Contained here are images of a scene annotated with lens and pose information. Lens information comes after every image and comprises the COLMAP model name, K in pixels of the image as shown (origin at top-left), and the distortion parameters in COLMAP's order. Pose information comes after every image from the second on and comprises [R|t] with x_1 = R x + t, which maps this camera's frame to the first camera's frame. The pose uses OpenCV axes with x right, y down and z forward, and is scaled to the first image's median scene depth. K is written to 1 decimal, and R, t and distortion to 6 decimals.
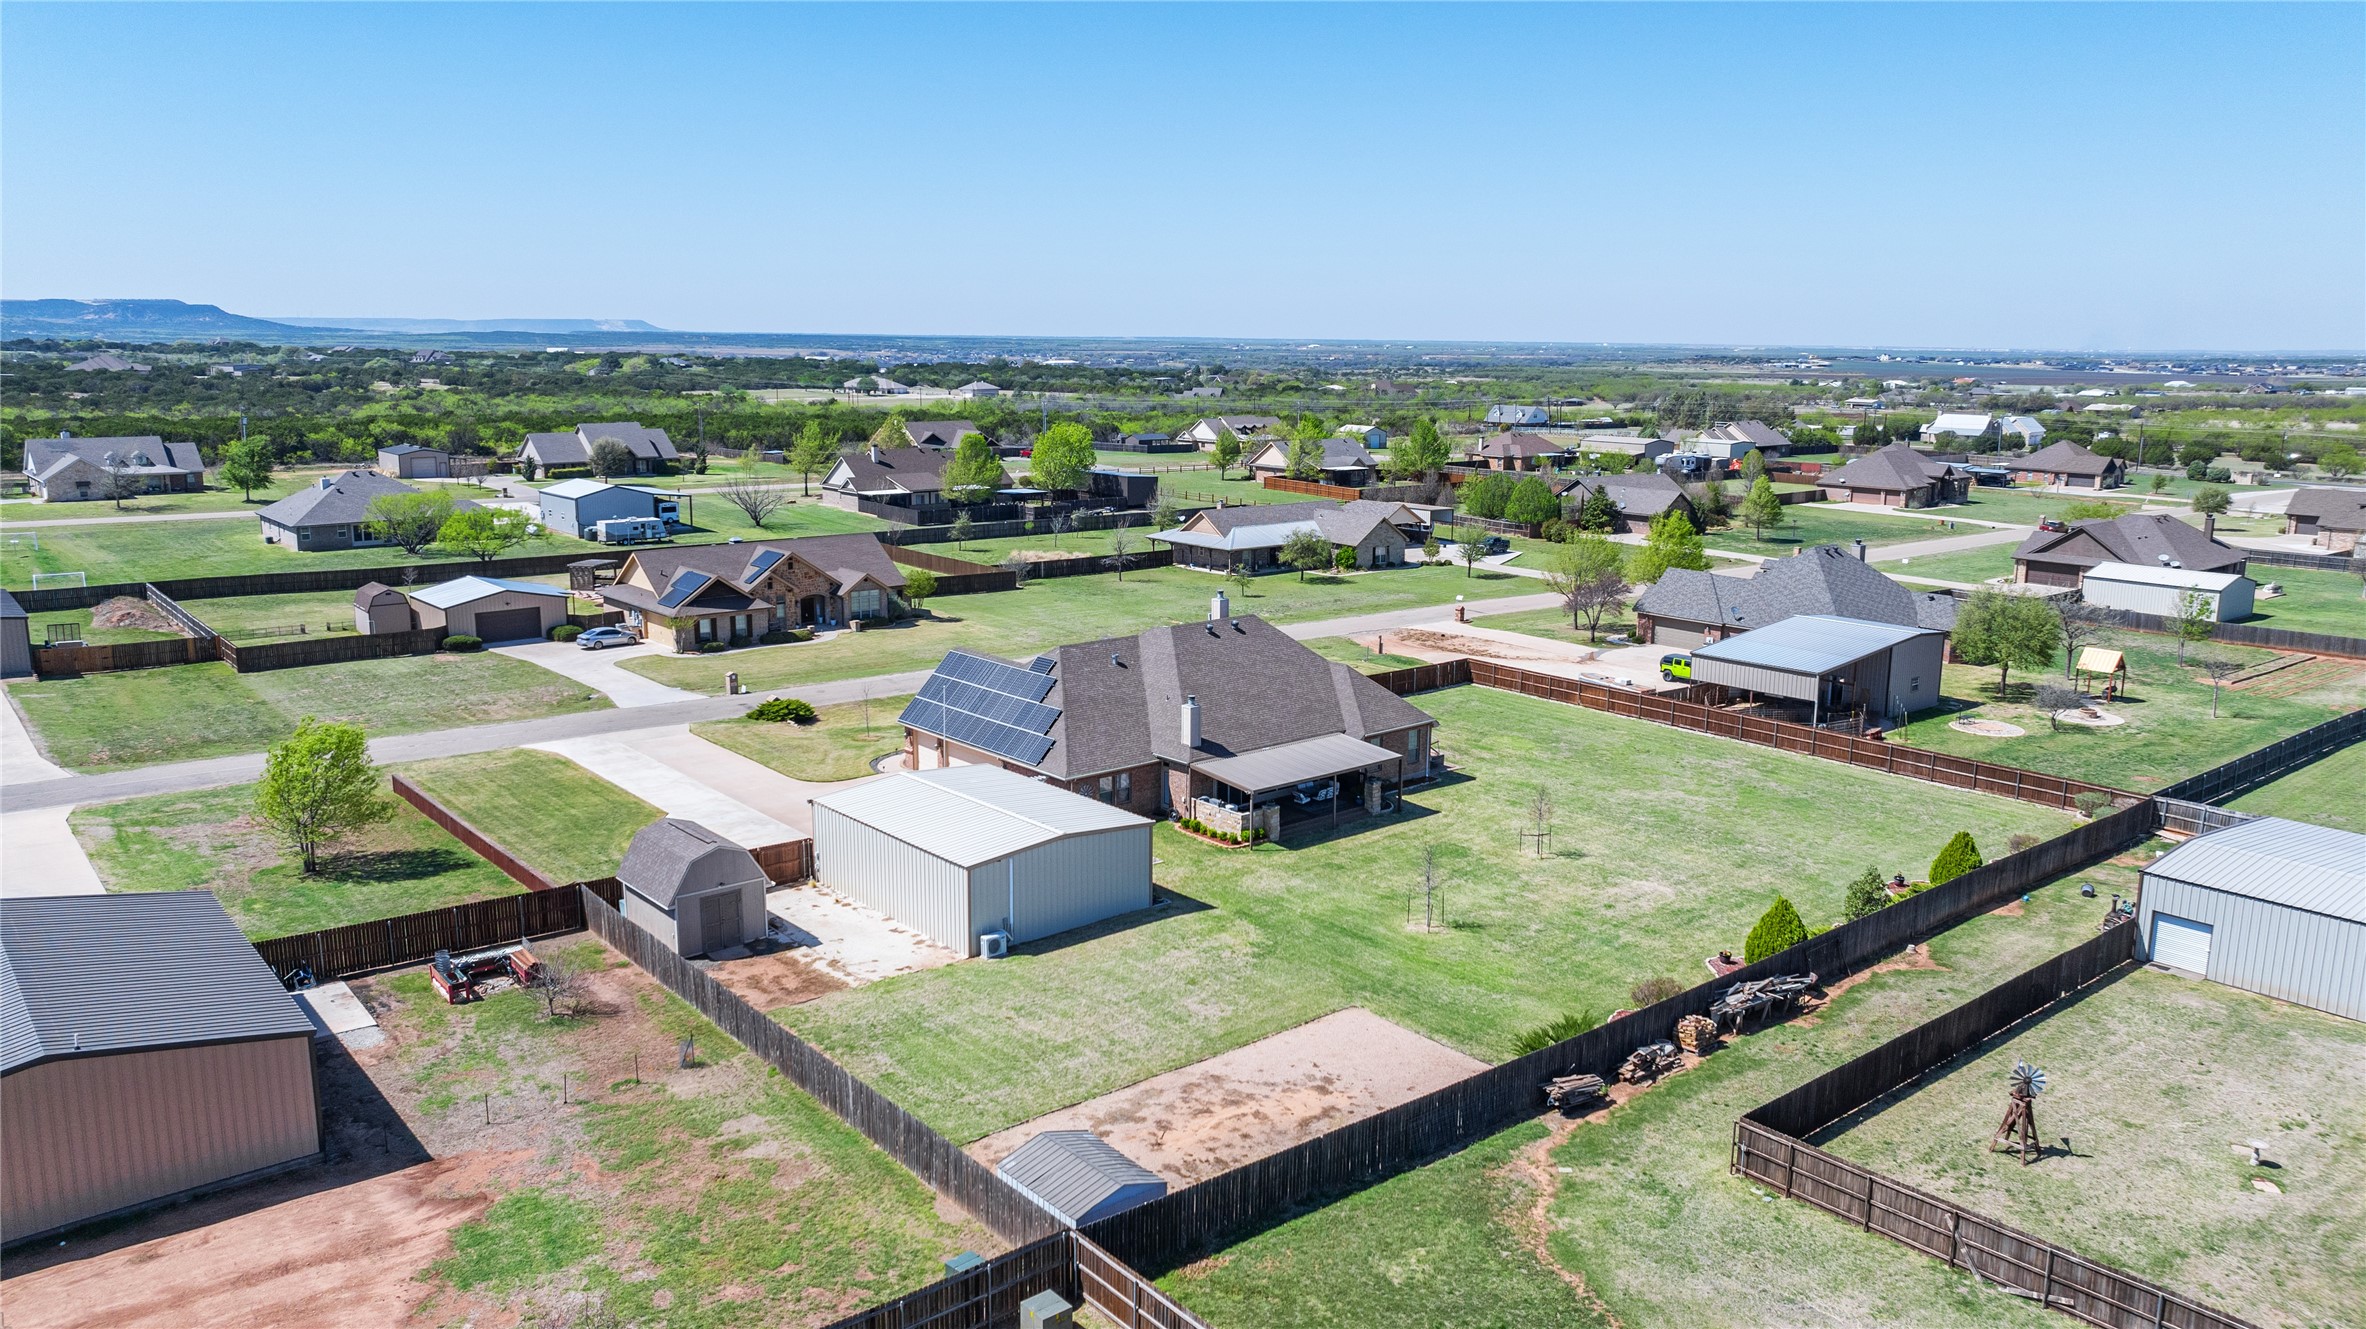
lens RADIAL K [[1707.2, 0, 1185.5], [0, 1707.2, 663.5], [0, 0, 1]] dist [-0.043820, 0.049228]
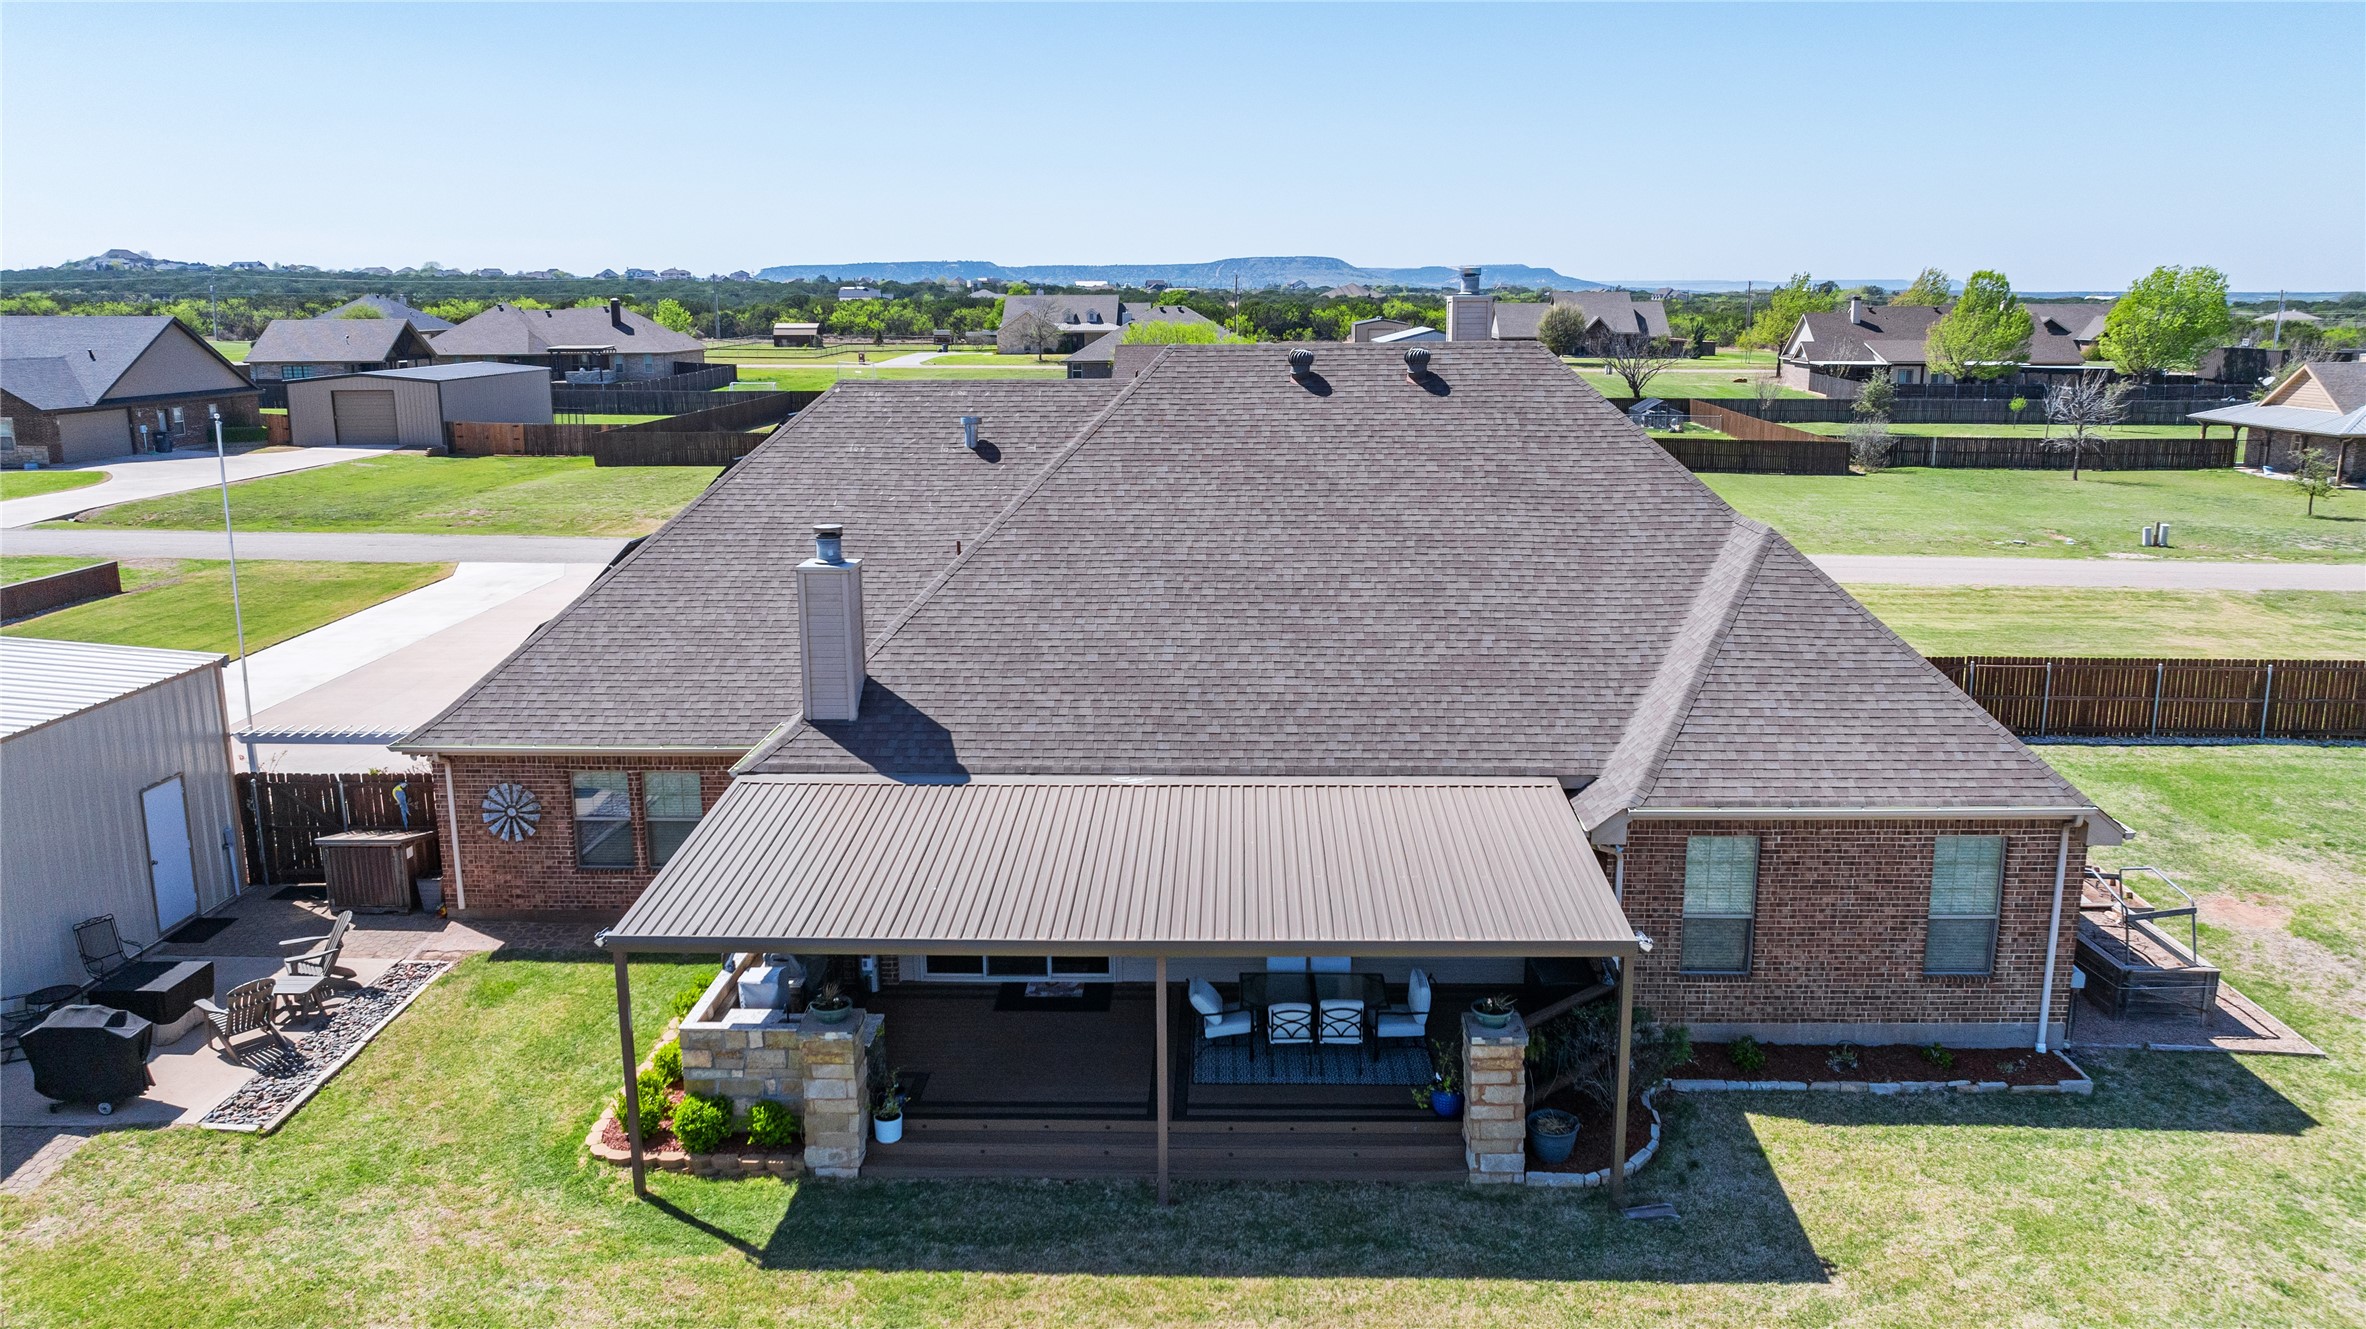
lens RADIAL K [[1707.2, 0, 1186.8], [0, 1707.2, 646.2], [0, 0, 1]] dist [-0.043820, 0.049228]
pose [[0.742198, 0.126218, -0.658187, 0.214813], [-0.121058, 0.991199, 0.053568, 0.016670], [0.659156, 0.039921, 0.750946, 0.824814]]
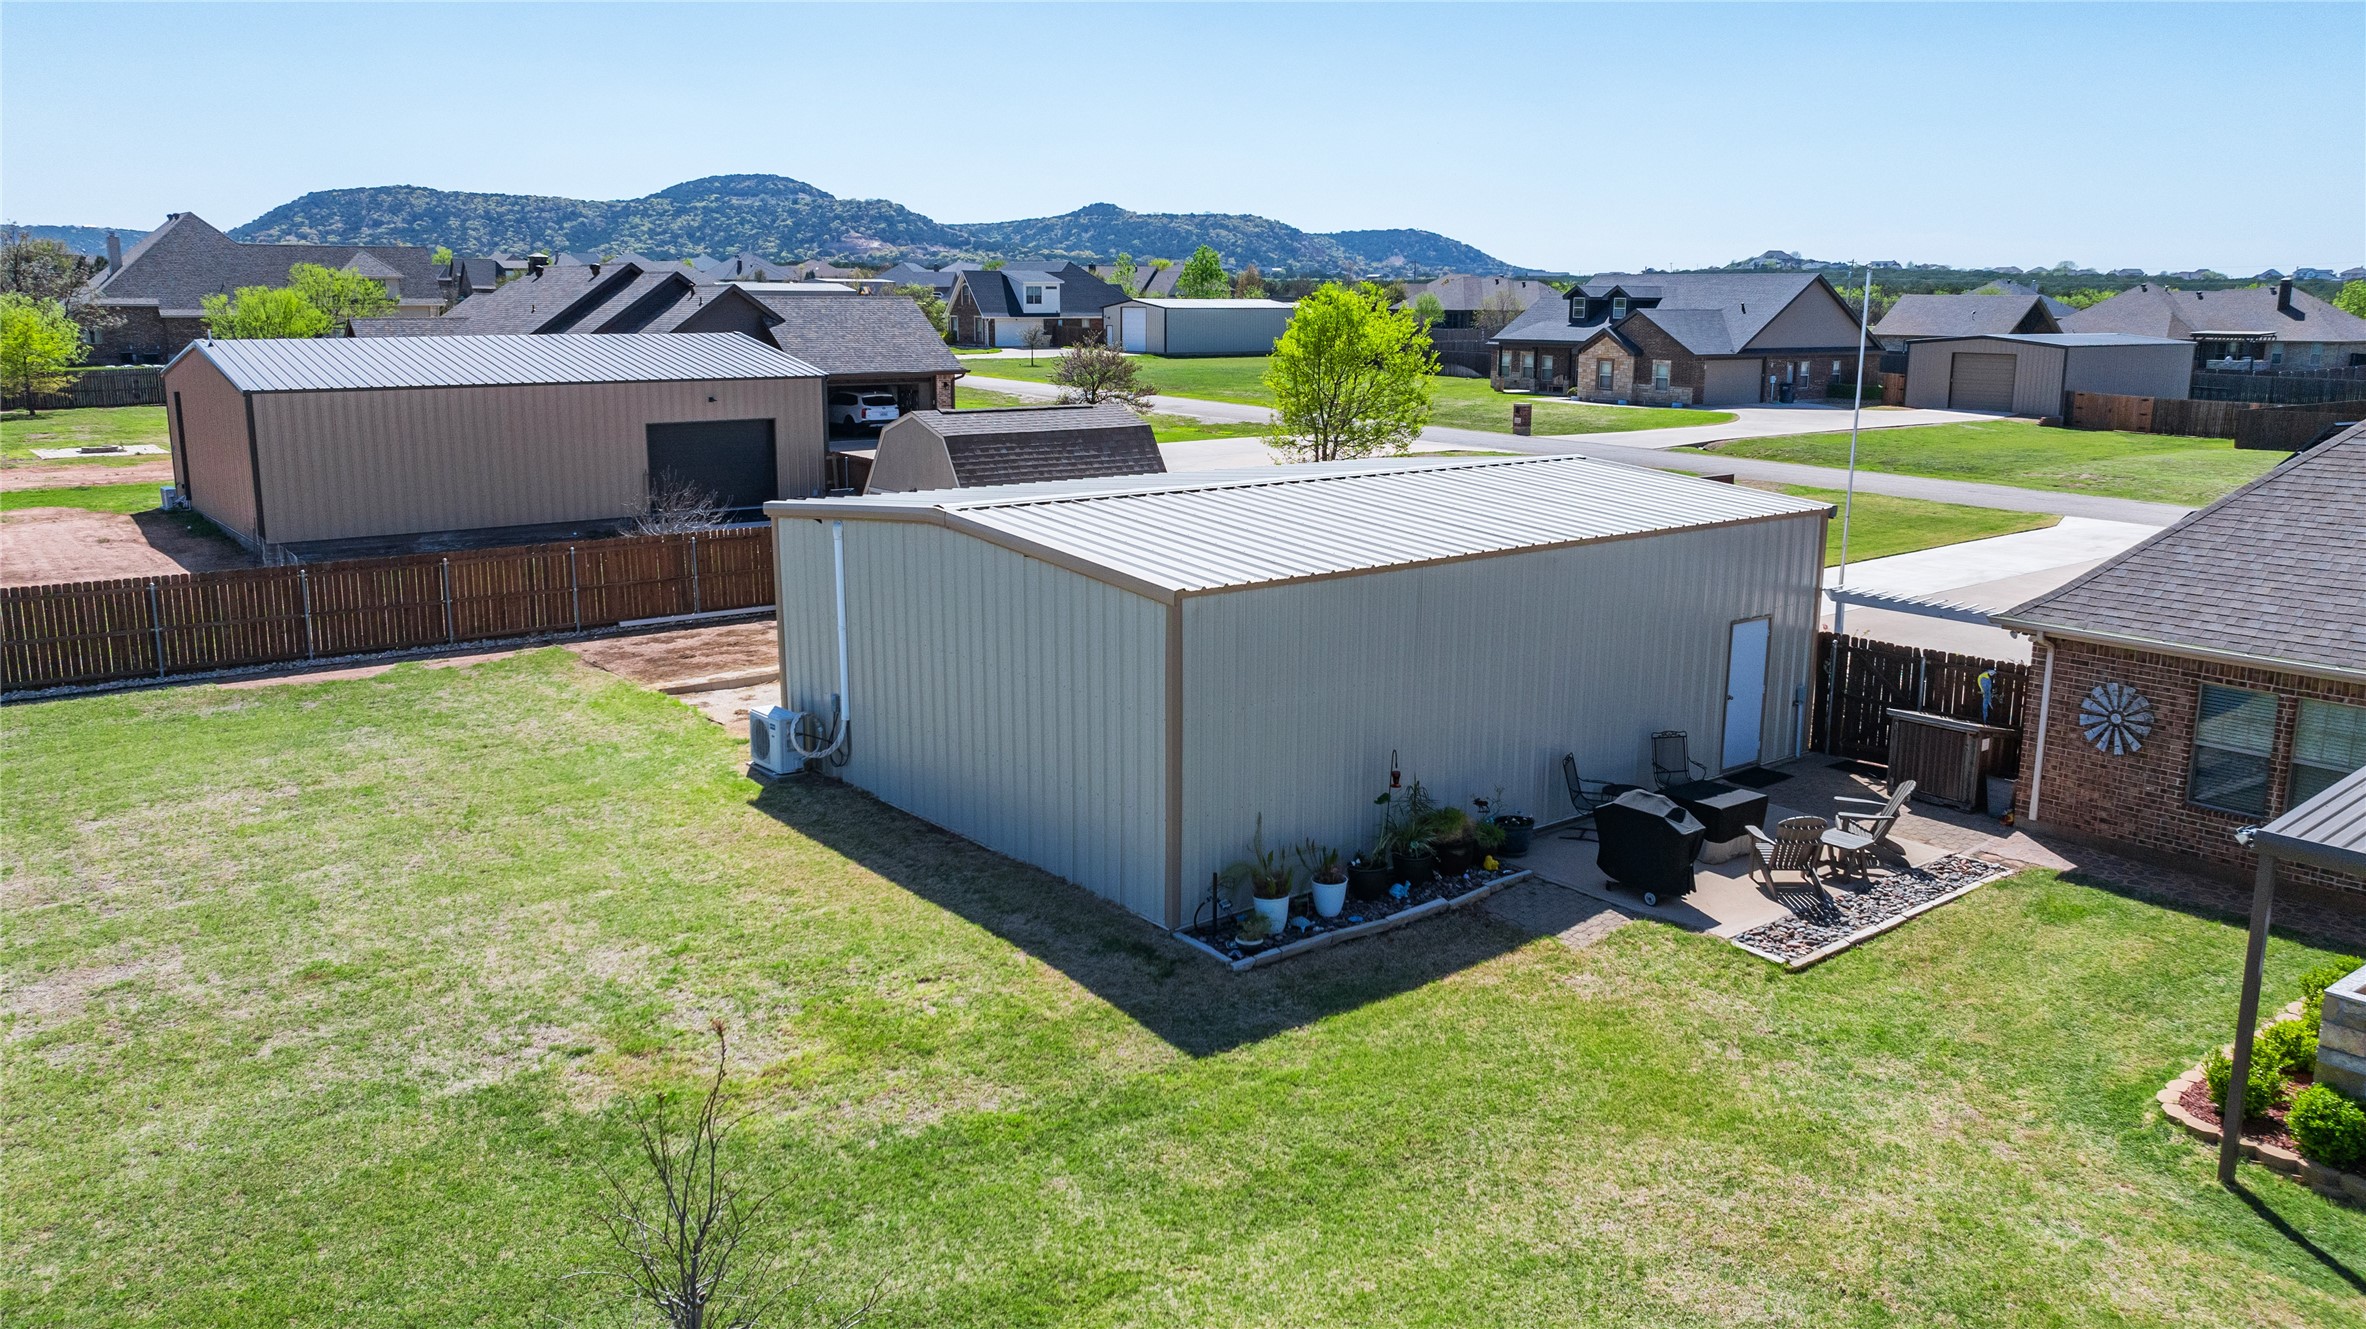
lens RADIAL K [[1707.2, 0, 1178.3], [0, 1707.2, 653.4], [0, 0, 1]] dist [-0.043820, 0.049228]
pose [[-0.041183, 0.181234, -0.982577, 0.187933], [-0.202668, 0.961453, 0.185832, 0.045134], [0.978381, 0.206790, -0.002865, 0.833300]]
